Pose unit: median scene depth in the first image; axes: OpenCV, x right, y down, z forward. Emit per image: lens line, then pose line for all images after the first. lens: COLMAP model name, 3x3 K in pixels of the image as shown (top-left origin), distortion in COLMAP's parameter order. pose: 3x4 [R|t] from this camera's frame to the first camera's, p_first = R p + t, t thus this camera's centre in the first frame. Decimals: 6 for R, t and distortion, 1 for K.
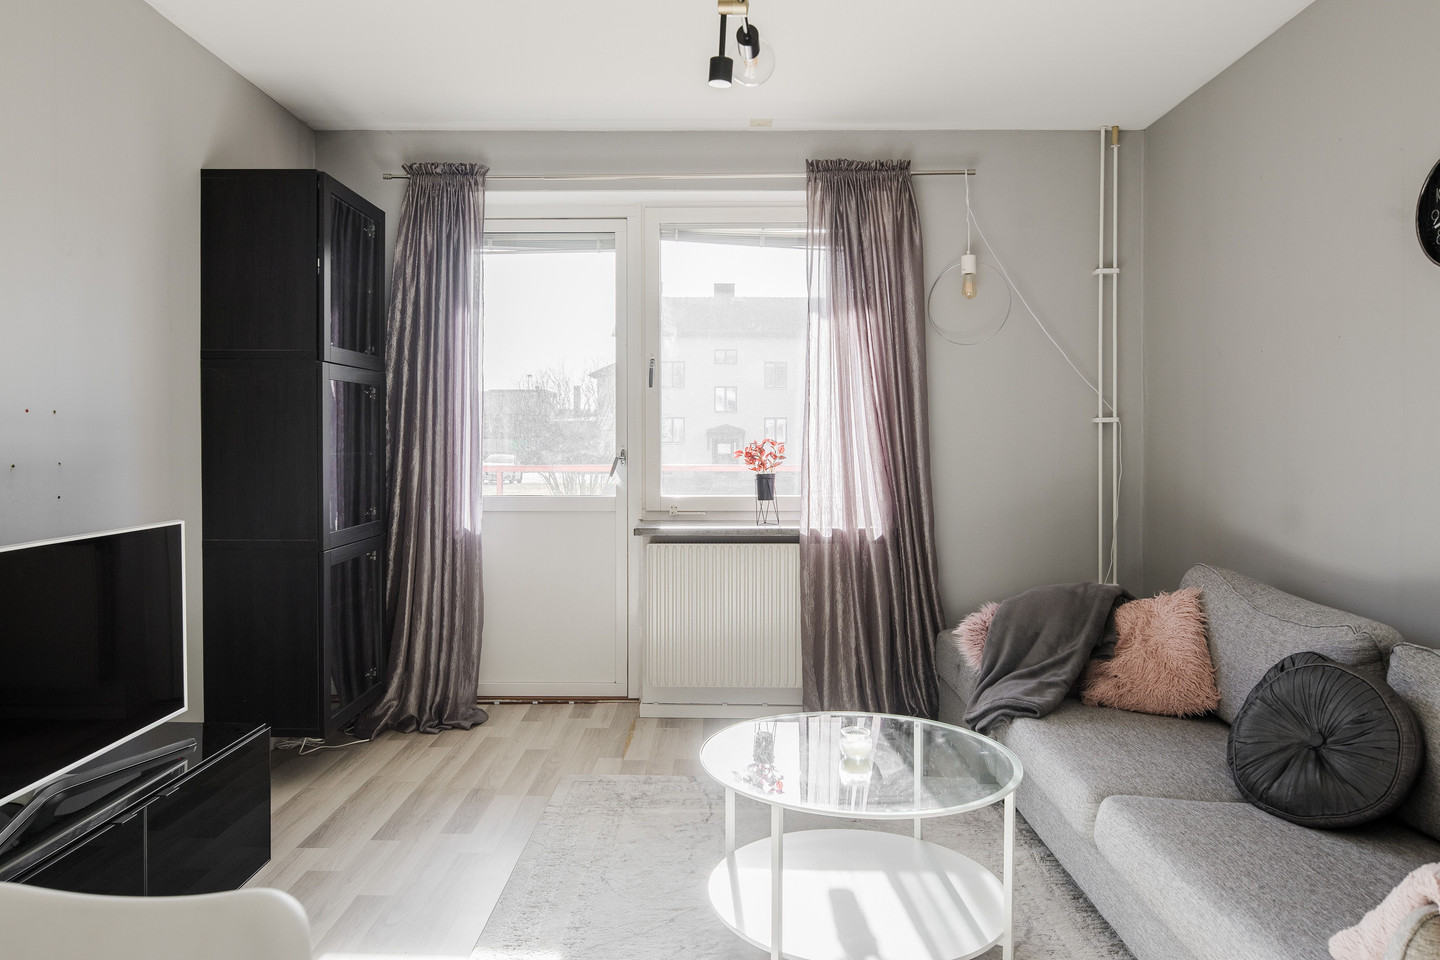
lens RADIAL K [[977.8, 0, 721.7], [0, 977.8, 455.3], [0, 0, 1]] dist [-0.003491, 0.000949]
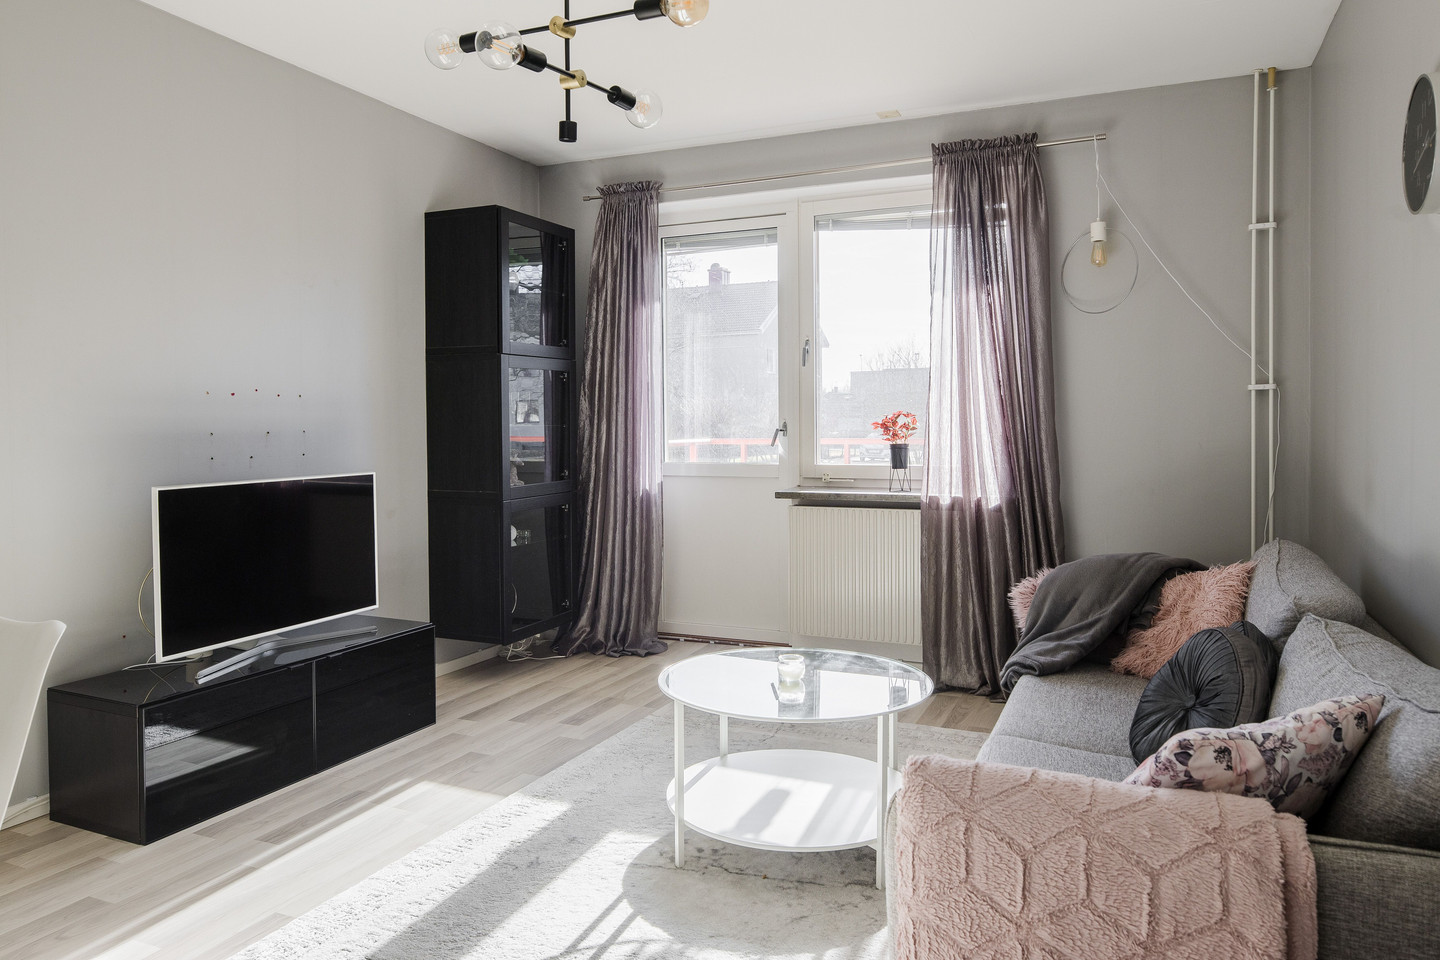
lens RADIAL K [[980.5, 0, 709.3], [0, 980.5, 447.2], [0, 0, 1]] dist [-0.002447, -0.003310]
pose [[0.916740, 0.004361, -0.399461, 0.288794], [0.001142, 0.999908, 0.013537, 0.007946], [0.399483, -0.012866, 0.916650, -0.062635]]
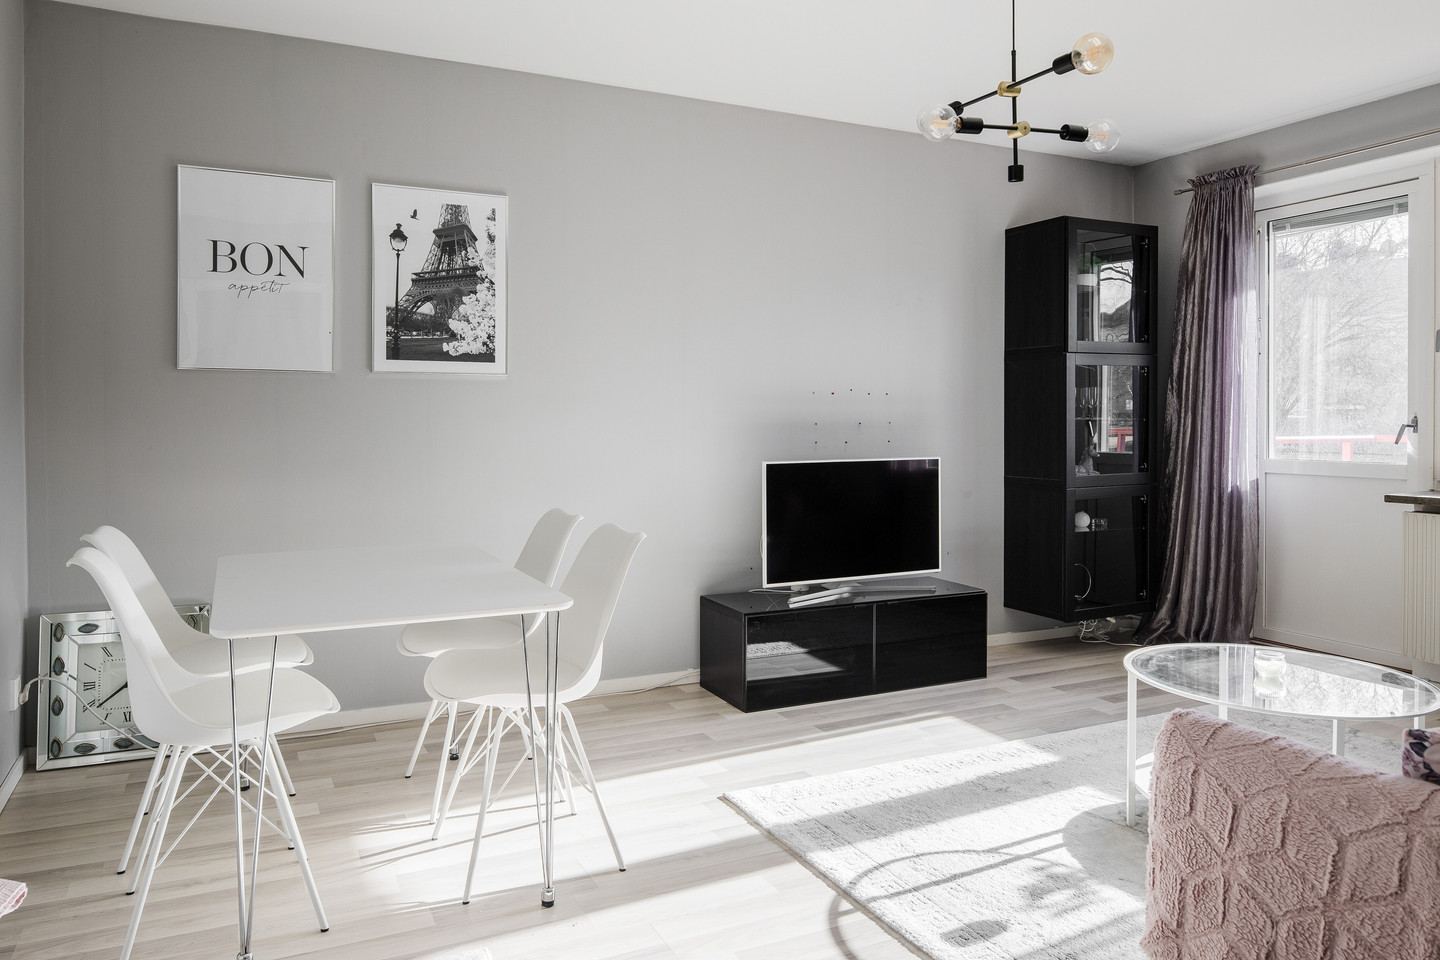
lens RADIAL K [[978.8, 0, 715.7], [0, 978.8, 433.3], [0, 0, 1]] dist [-0.000007, 0.002739]
pose [[0.453000, 0.013072, -0.891415, 0.490082], [-0.009771, 0.999905, 0.009698, 0.008433], [0.891457, 0.004317, 0.453085, -0.064731]]
